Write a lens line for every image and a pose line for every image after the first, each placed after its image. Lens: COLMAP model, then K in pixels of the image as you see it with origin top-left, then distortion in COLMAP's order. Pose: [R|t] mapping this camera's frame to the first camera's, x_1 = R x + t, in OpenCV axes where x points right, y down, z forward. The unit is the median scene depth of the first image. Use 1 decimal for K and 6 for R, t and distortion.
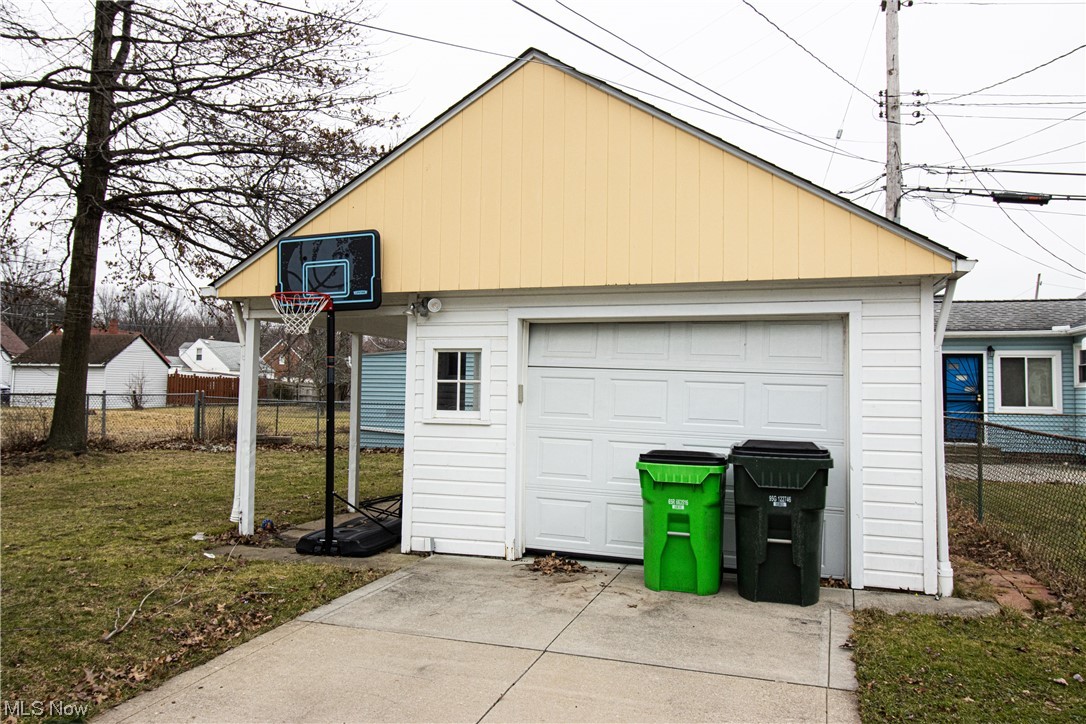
lens RADIAL K [[843.8, 0, 543.0], [0, 843.8, 362.0], [0, 0, 1]] dist [0.009734, 0.004081]
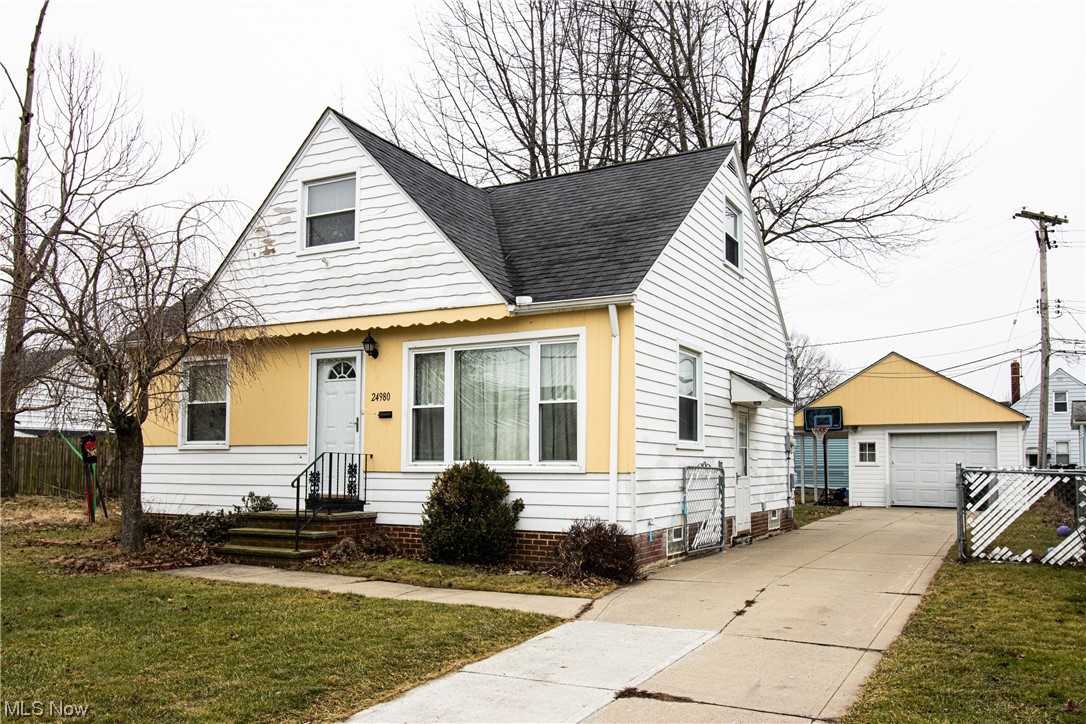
lens RADIAL K [[903.4, 0, 542.2], [0, 903.4, 419.1], [0, 0, 1]] dist [0.011855, 0.003994]
pose [[0.979402, -0.018211, -0.201097, -0.621240], [0.014837, 0.999723, -0.018273, -0.059835], [0.201374, 0.014913, 0.979401, -2.626819]]
